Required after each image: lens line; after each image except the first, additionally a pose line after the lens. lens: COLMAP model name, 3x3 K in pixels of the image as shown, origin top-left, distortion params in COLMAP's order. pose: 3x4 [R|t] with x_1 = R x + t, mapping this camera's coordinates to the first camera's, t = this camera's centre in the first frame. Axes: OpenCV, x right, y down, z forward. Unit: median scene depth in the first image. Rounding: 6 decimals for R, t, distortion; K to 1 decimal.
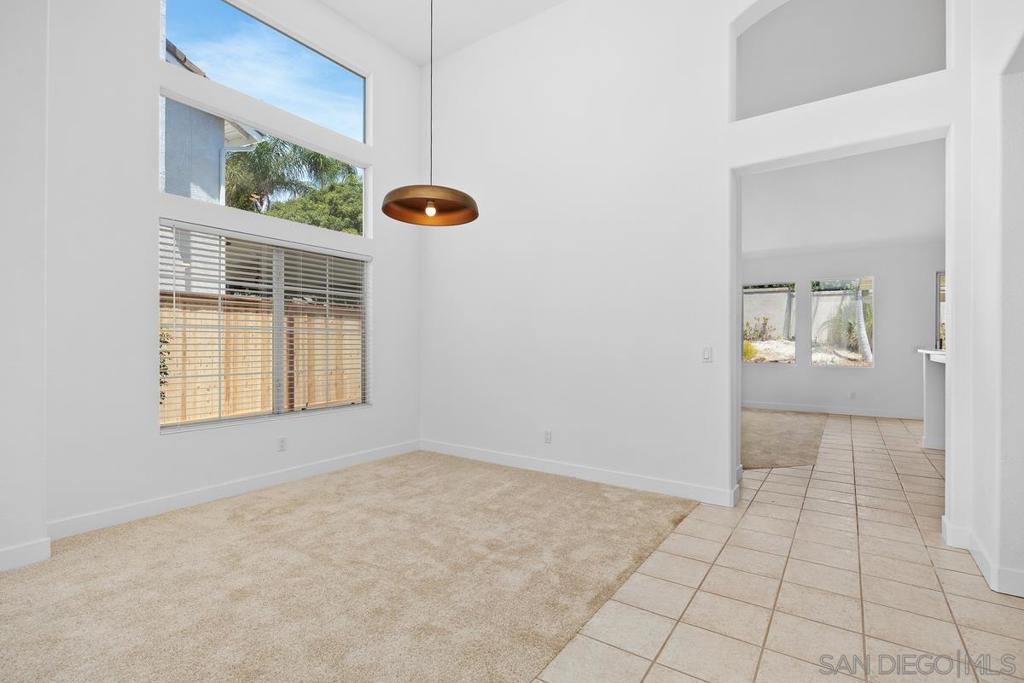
lens RADIAL K [[473.0, 0, 516.3], [0, 473.0, 350.0], [0, 0, 1]] dist [0.001679, -0.000130]
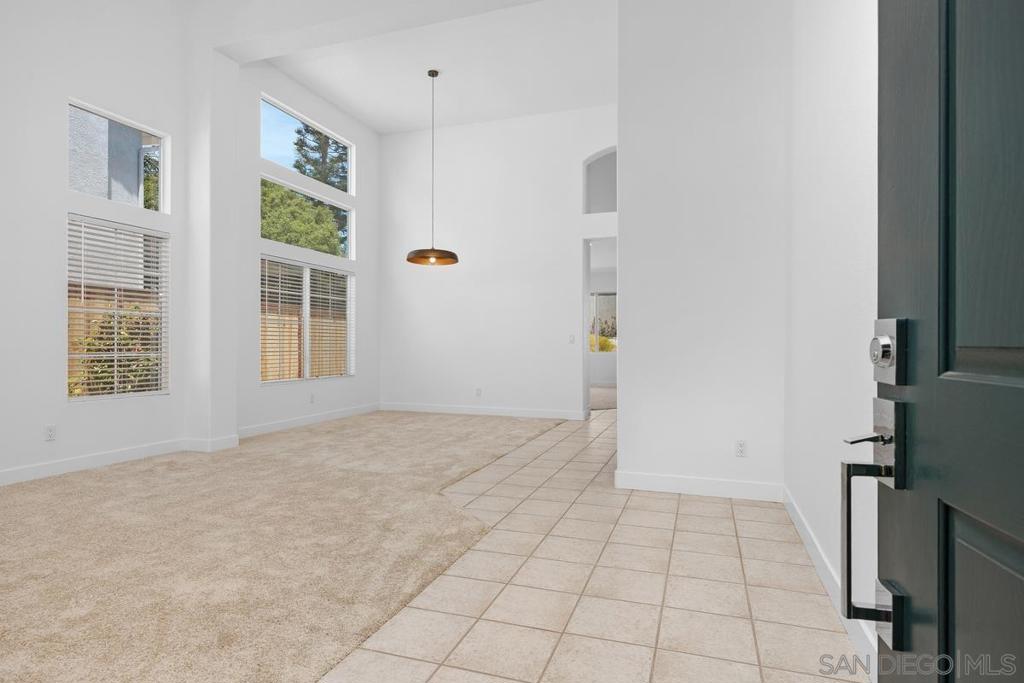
lens RADIAL K [[583.1, 0, 511.0], [0, 583.1, 341.5], [0, 0, 1]] dist [-0.002095, -0.000094]
pose [[0.957607, 0.005301, 0.288029, -0.328738], [-0.000886, 0.999880, -0.015455, 0.035436], [-0.288076, 0.014545, 0.957497, -0.763464]]
